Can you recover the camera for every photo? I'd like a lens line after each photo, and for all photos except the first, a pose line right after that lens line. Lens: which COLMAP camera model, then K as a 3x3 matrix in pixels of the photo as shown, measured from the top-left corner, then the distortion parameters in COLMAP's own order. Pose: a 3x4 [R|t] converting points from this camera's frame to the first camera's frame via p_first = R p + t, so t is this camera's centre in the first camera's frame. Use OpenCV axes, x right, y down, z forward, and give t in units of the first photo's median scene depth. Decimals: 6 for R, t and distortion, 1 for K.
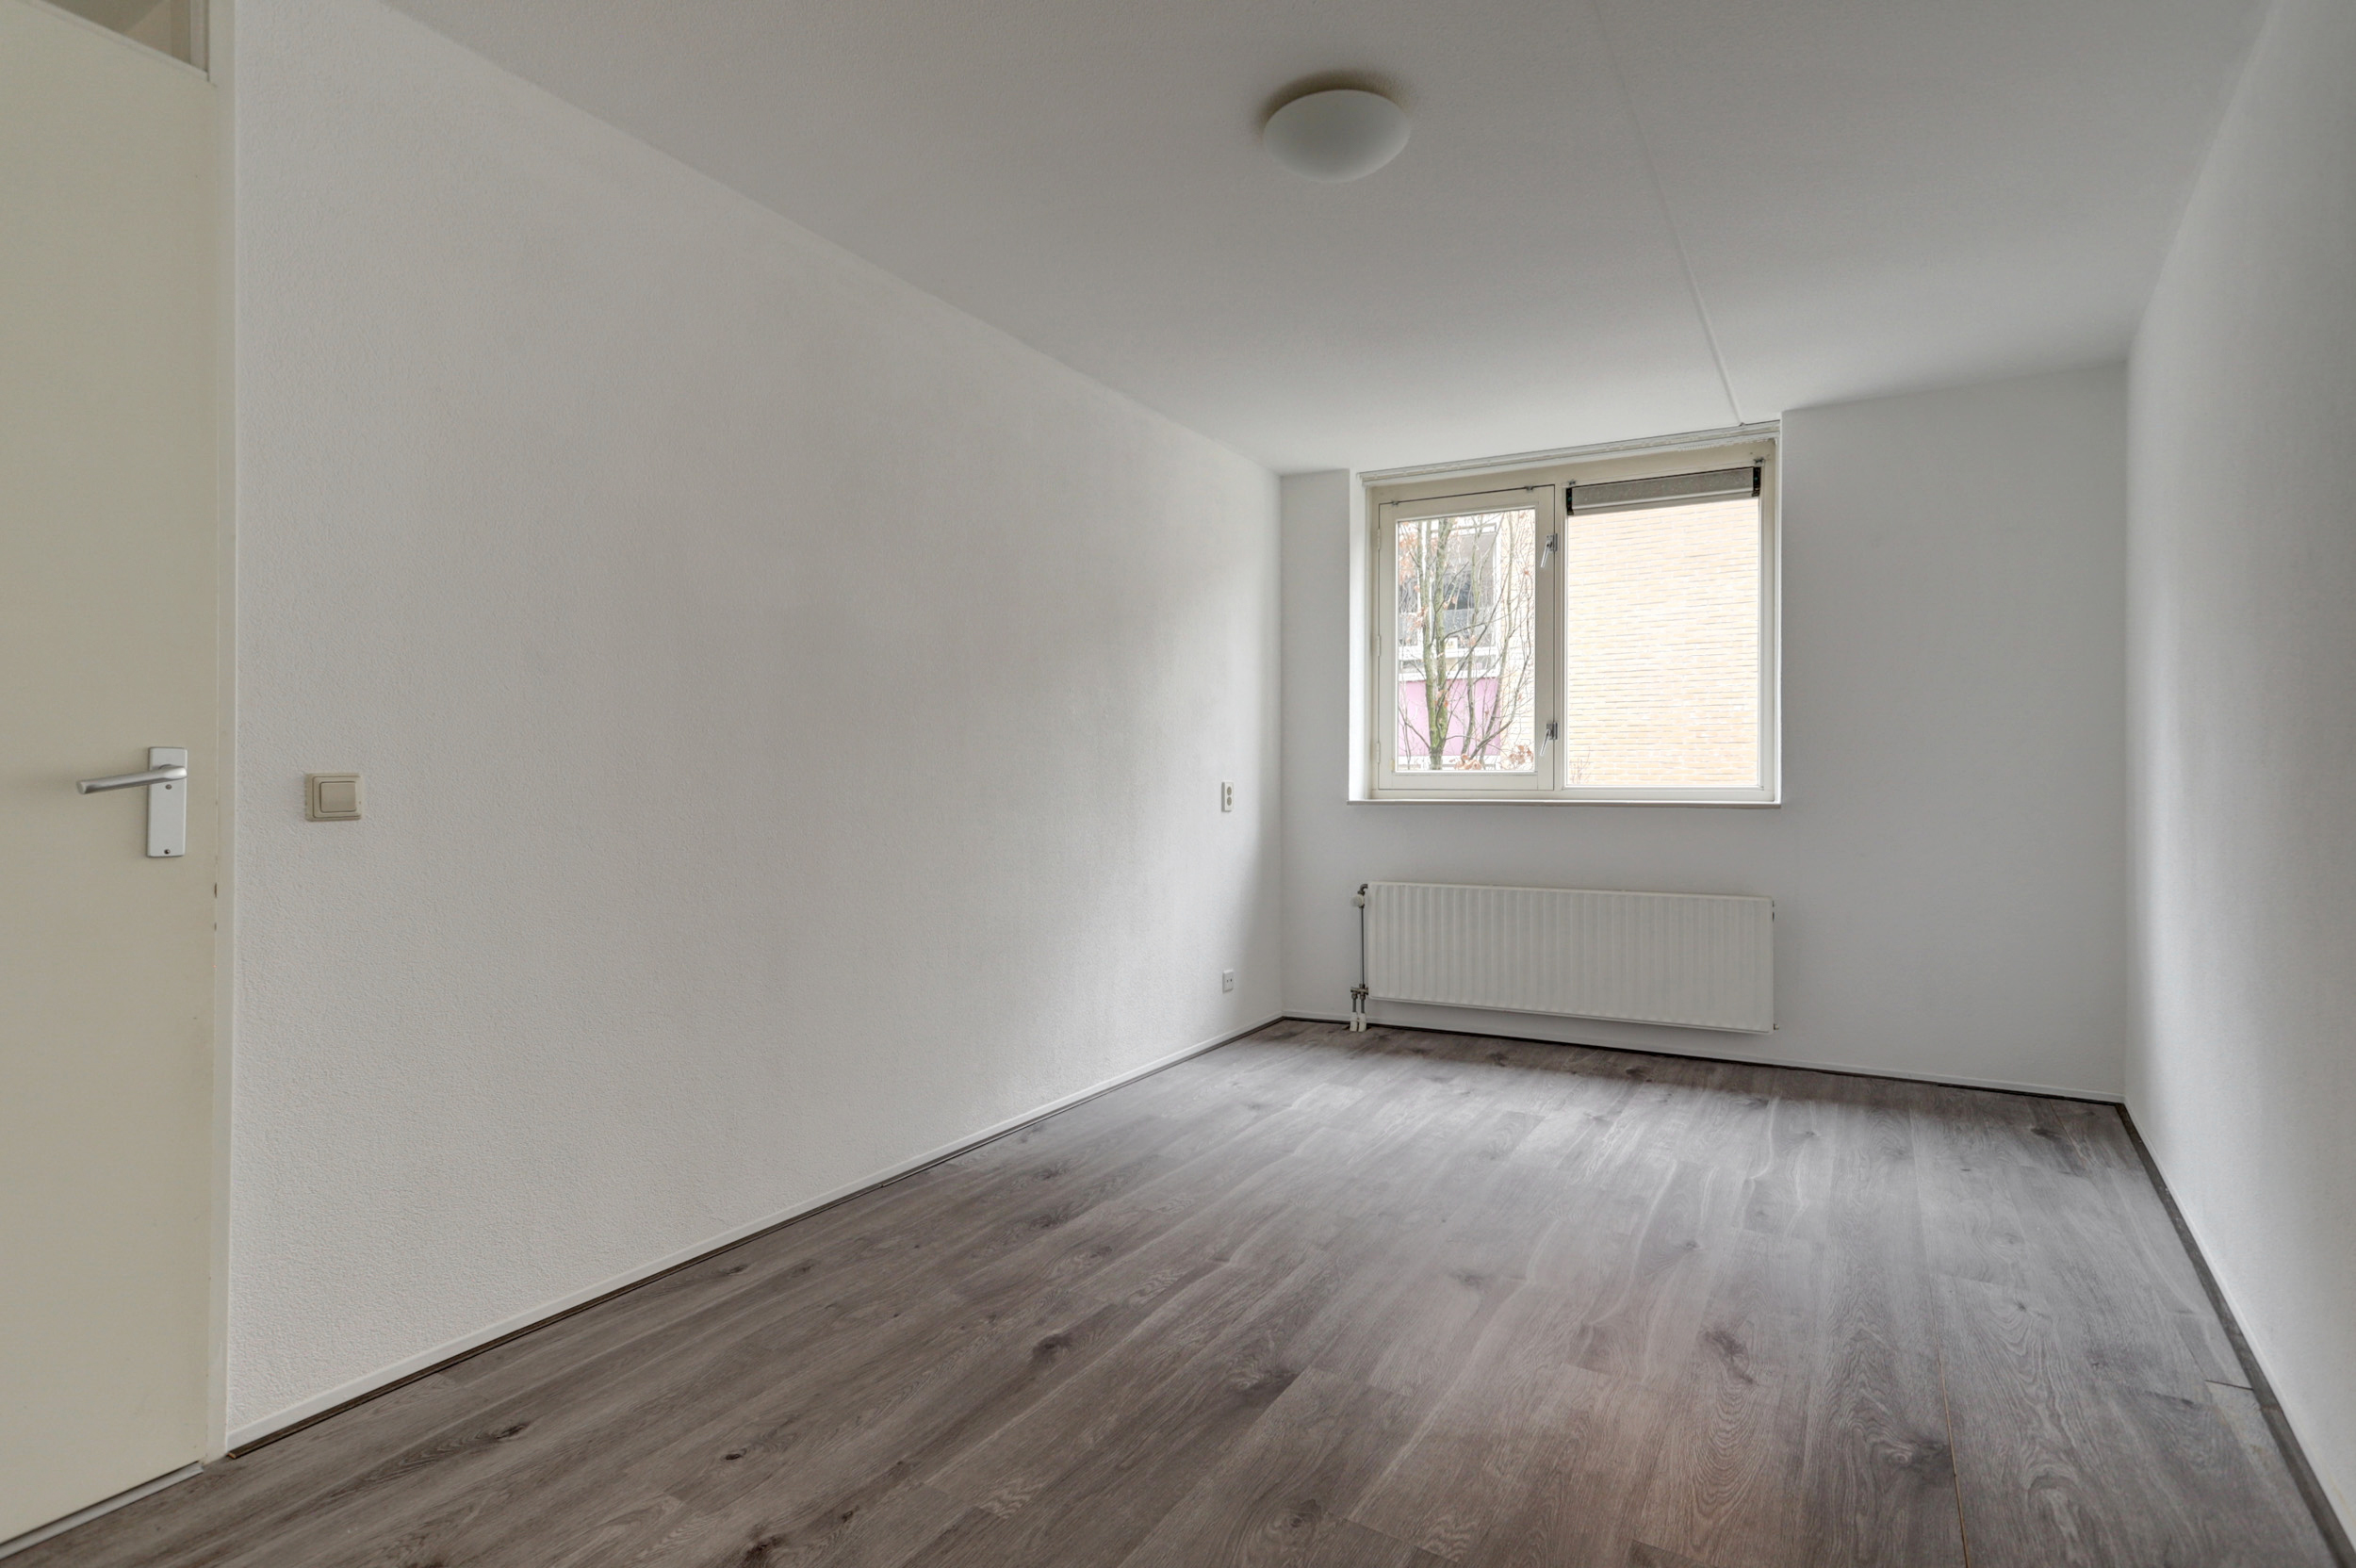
lens RADIAL K [[1131.9, 0, 1178.0], [0, 1131.9, 784.0], [0, 0, 1]] dist [0.011592, 0.001322]
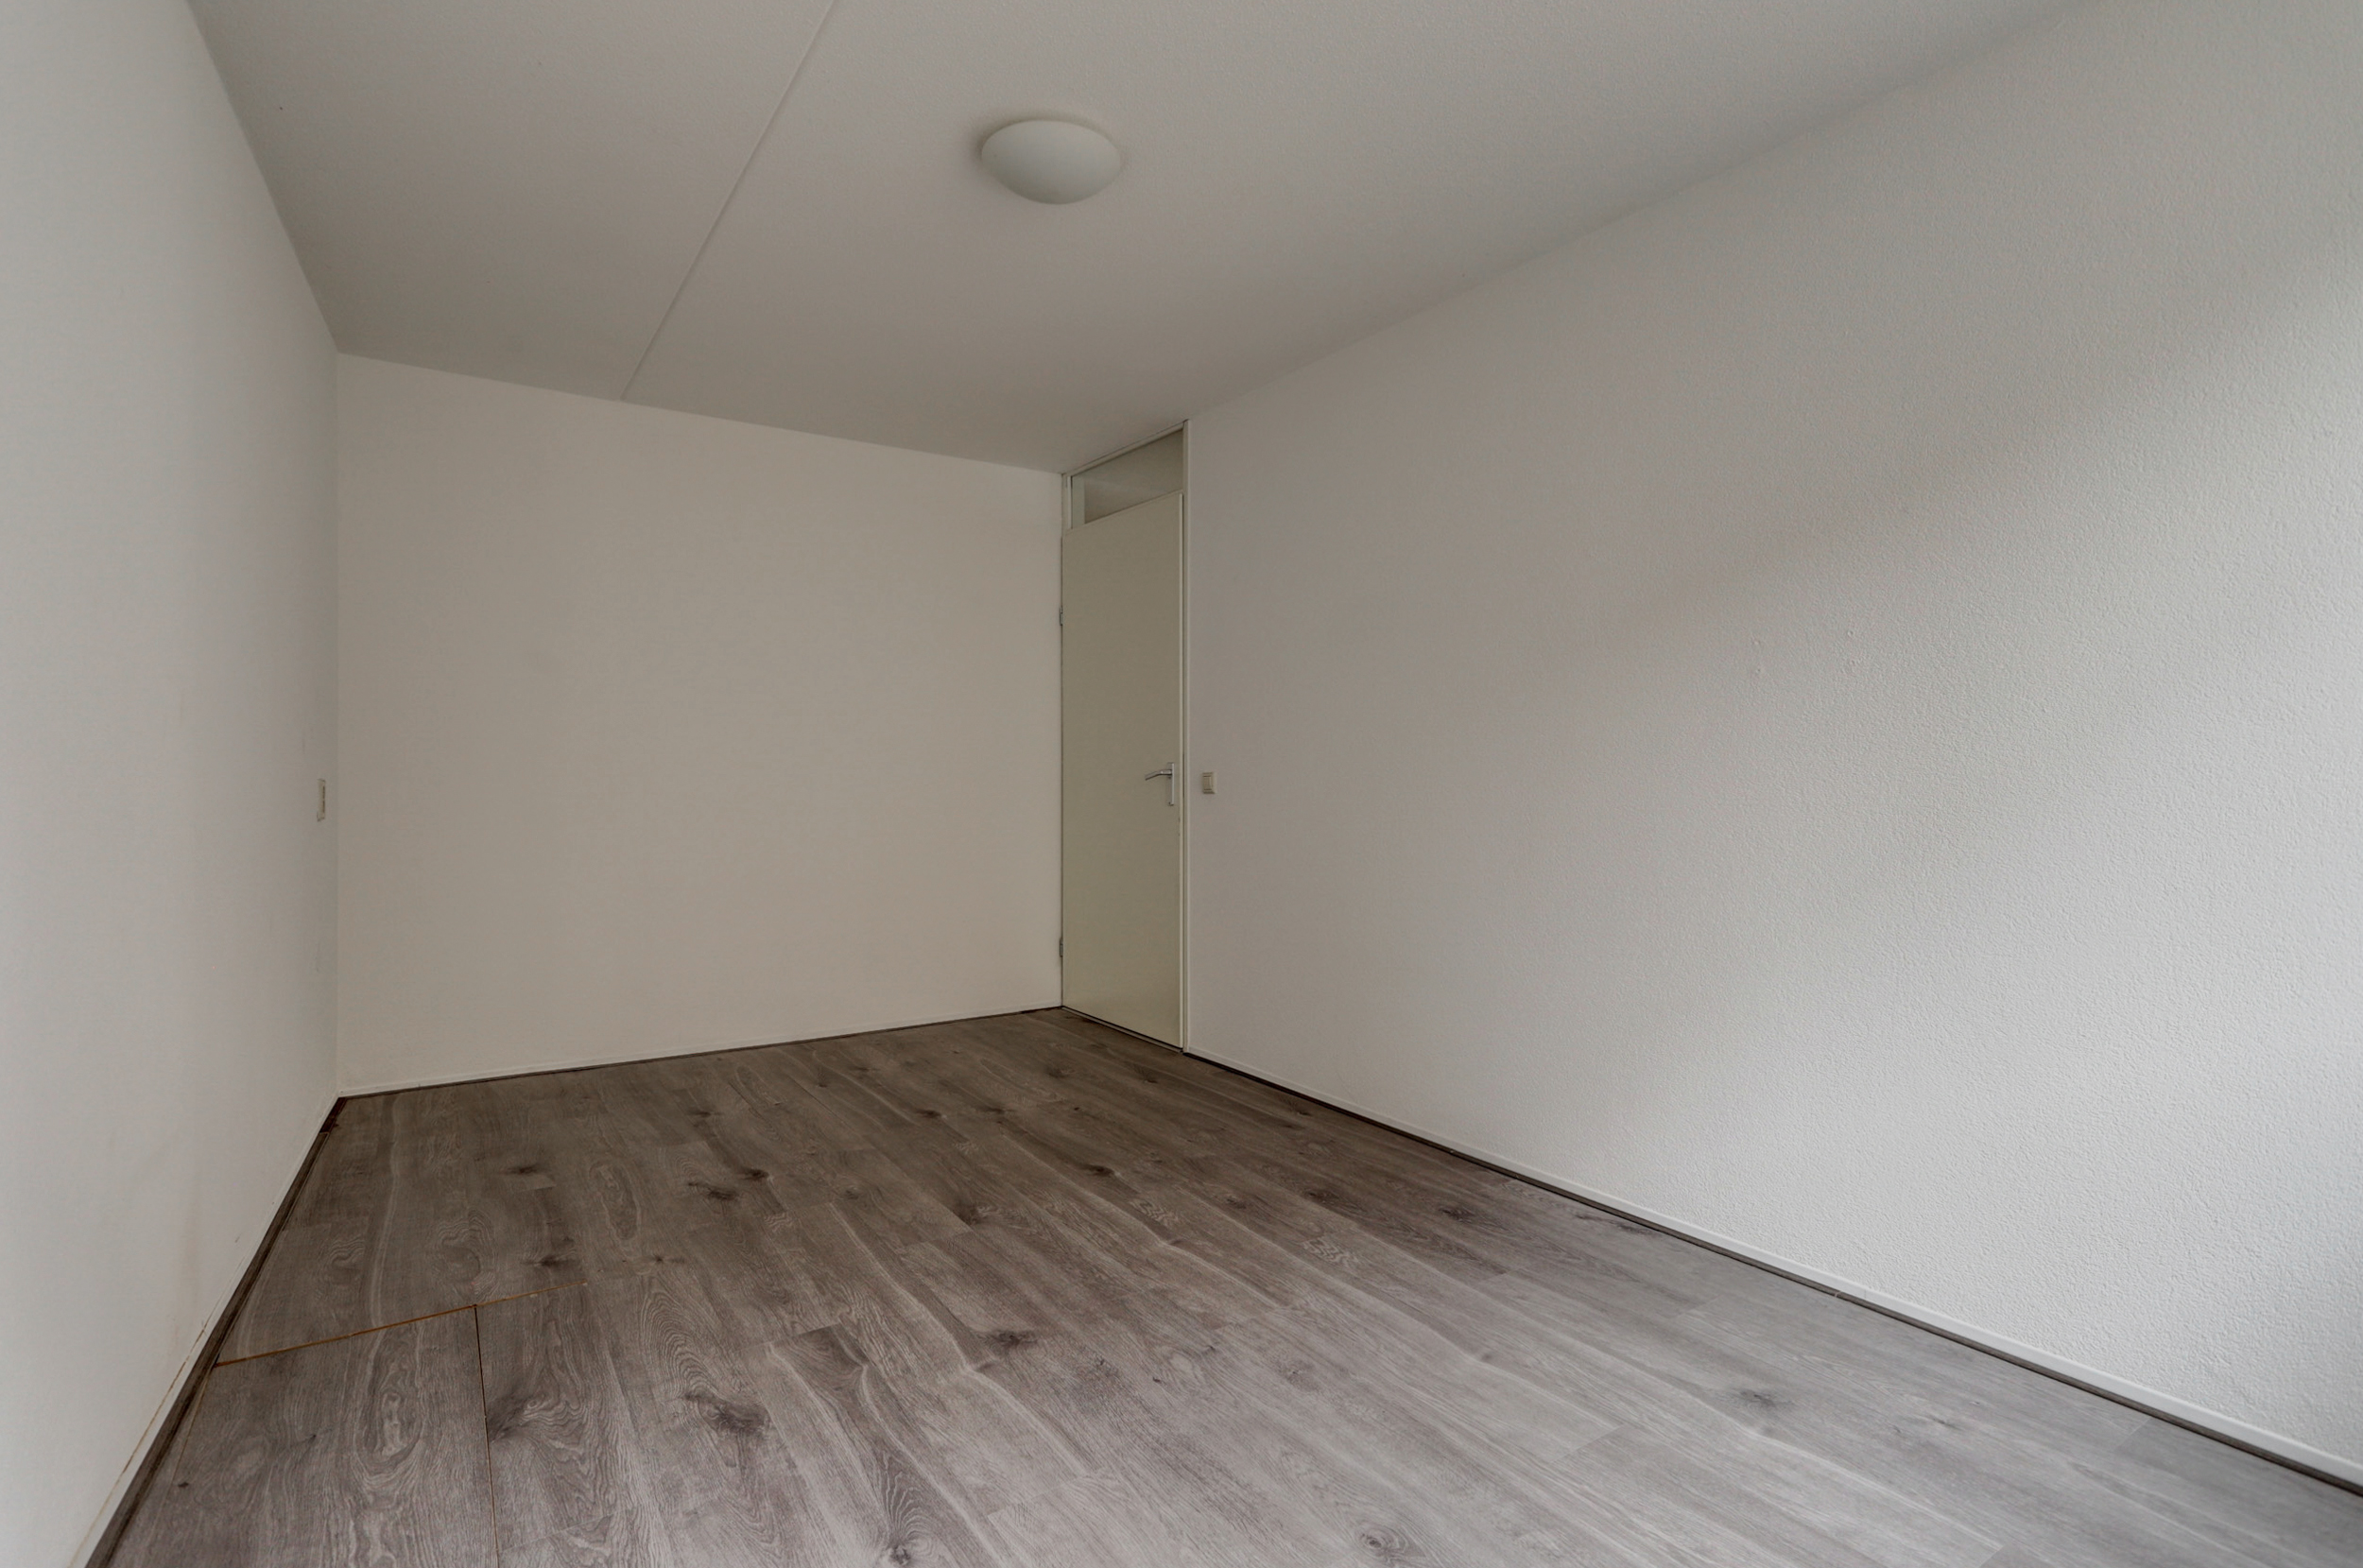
lens RADIAL K [[1127.8, 0, 1184.5], [0, 1127.8, 788.8], [0, 0, 1]] dist [0.014542, 0.000966]
pose [[-0.421581, 0.009935, -0.906736, 0.929466], [-0.002344, 0.999925, 0.012046, -0.004673], [0.906788, 0.007203, -0.421526, 1.389064]]
